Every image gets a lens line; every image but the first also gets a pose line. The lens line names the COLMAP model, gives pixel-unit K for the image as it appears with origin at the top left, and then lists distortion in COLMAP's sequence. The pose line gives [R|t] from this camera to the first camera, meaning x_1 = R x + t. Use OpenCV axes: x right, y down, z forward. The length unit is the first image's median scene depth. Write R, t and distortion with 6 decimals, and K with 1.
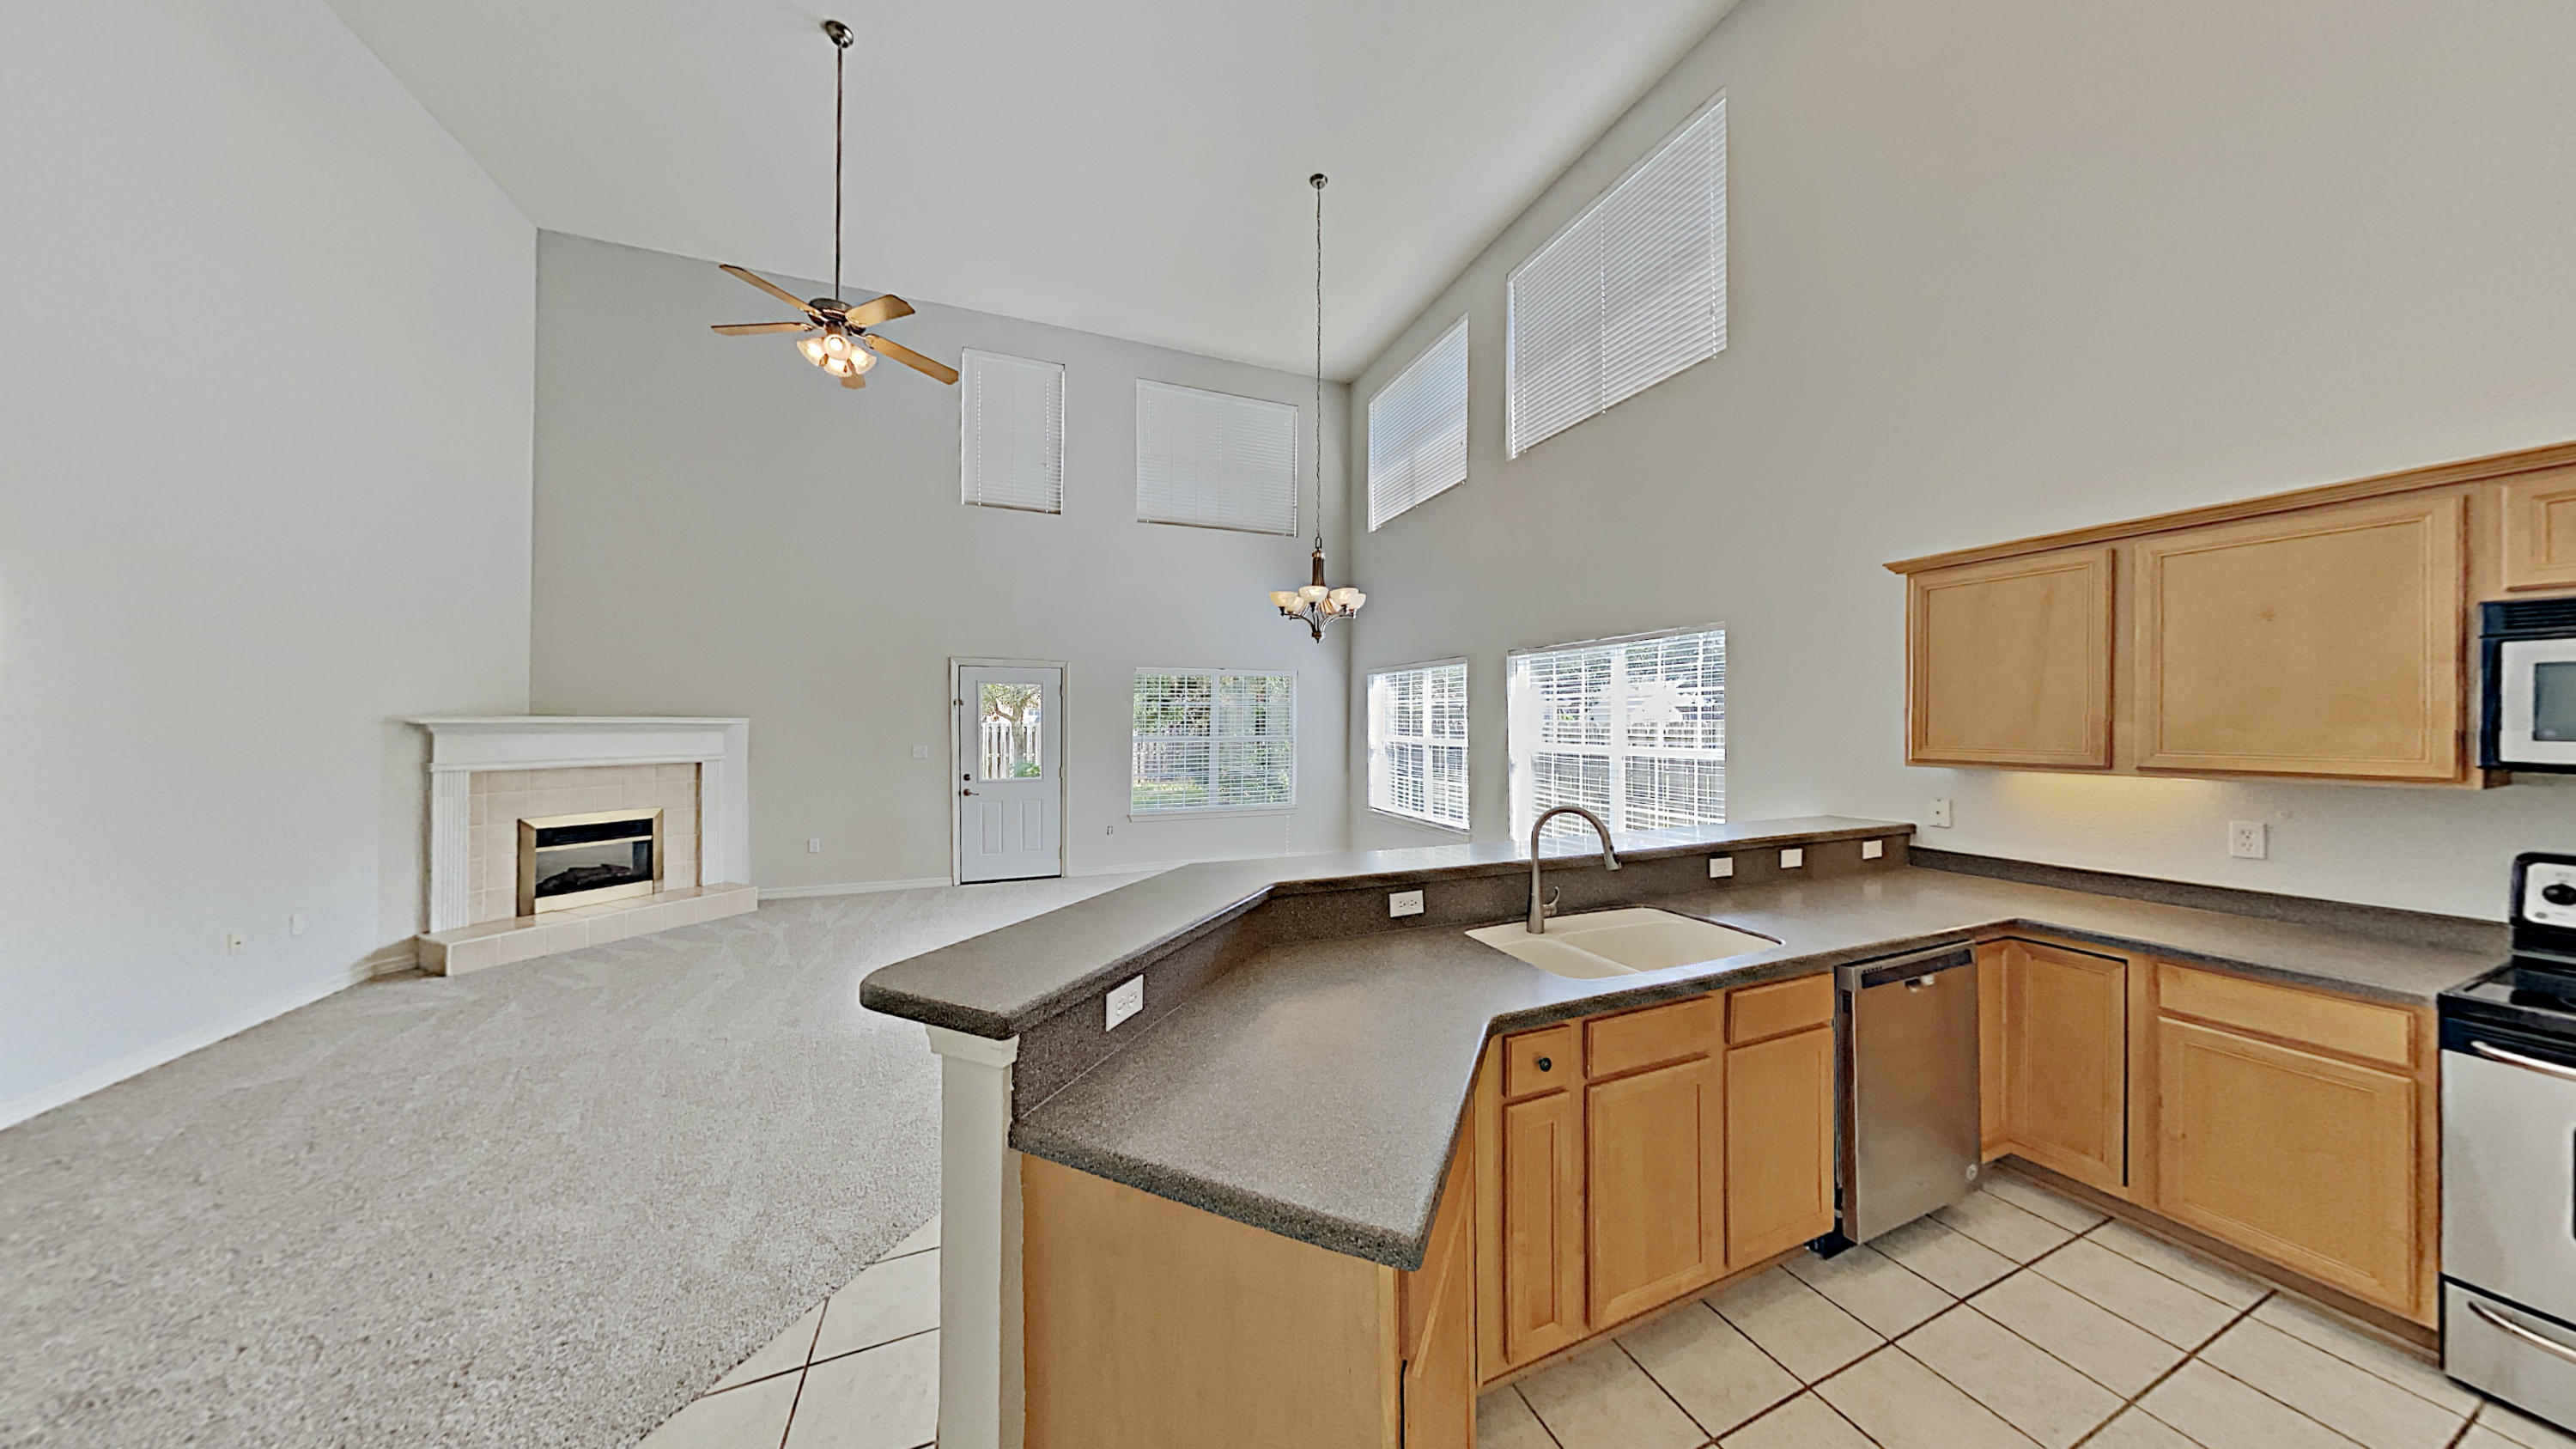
lens RADIAL K [[726.2, 0, 1288.3], [0, 726.2, 724.3], [0, 0, 1]] dist [-0.000164, 0.000033]
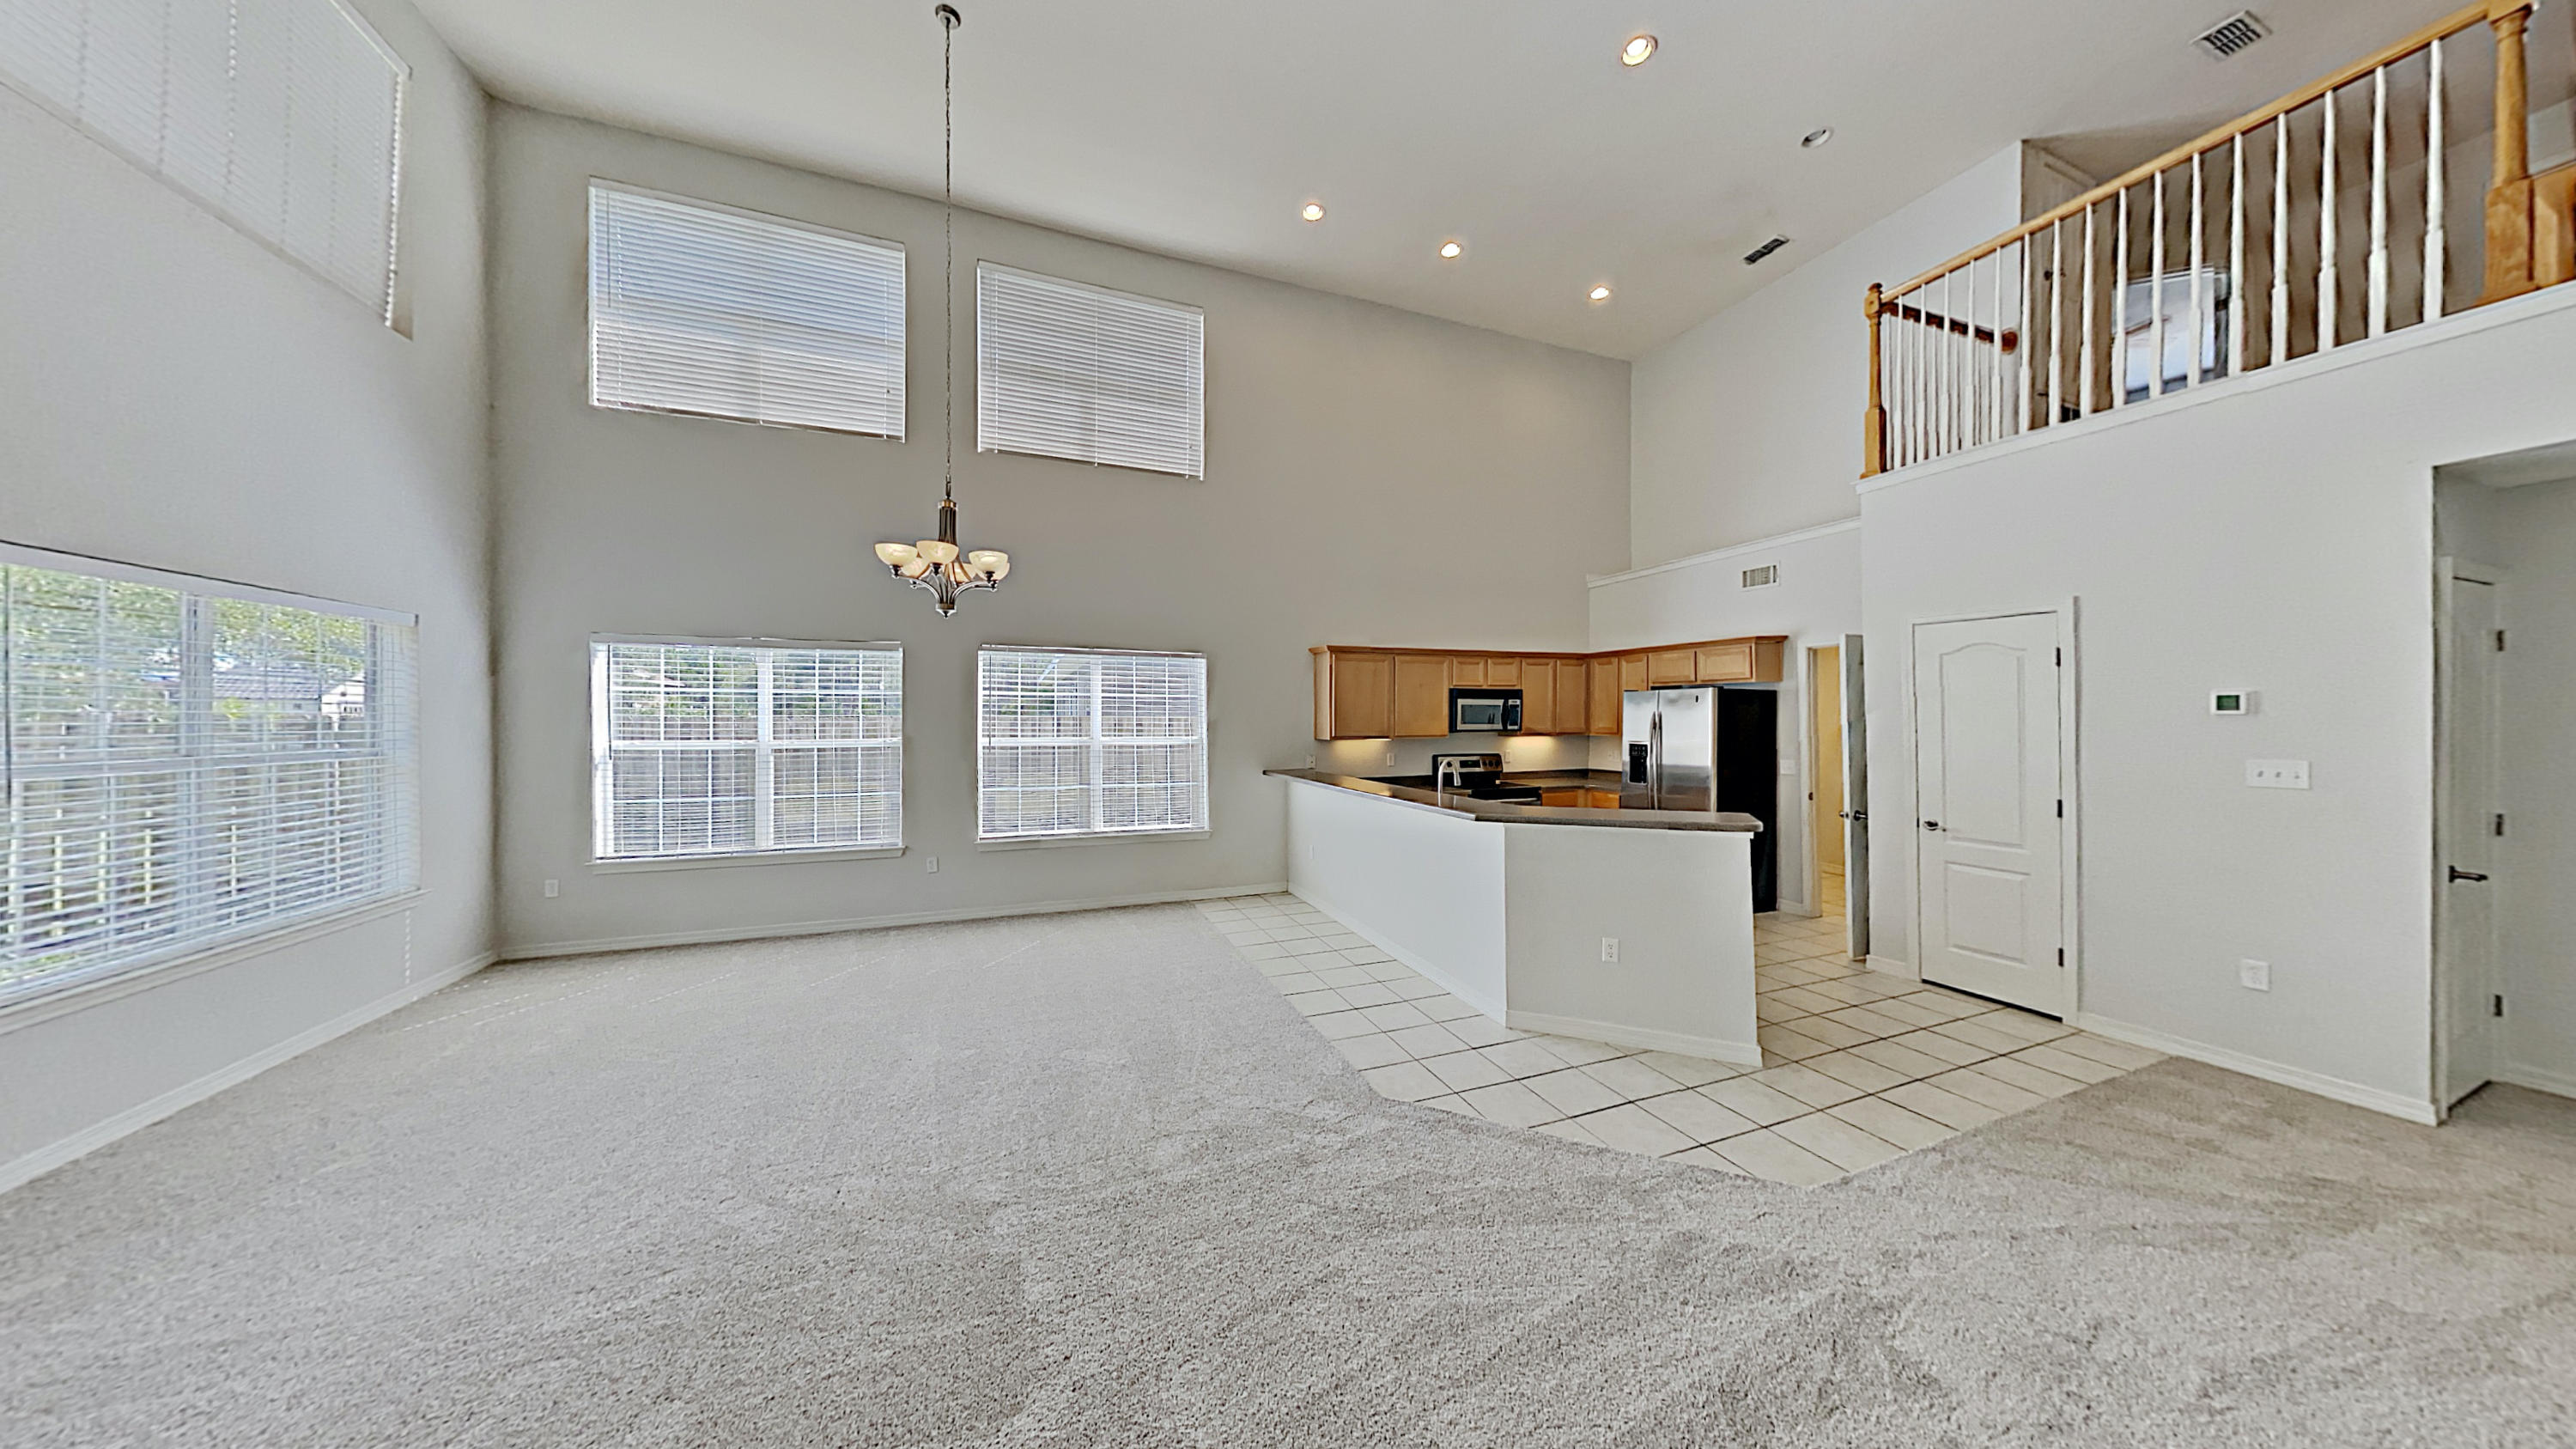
lens RADIAL K [[726.2, 0, 1288.3], [0, 726.2, 724.3], [0, 0, 1]] dist [-0.000164, 0.000033]
pose [[0.009272, -0.005782, 0.999940, -0.701695], [0.001706, 0.999982, 0.005766, -0.000081], [-0.999956, 0.001652, 0.009282, 0.601574]]
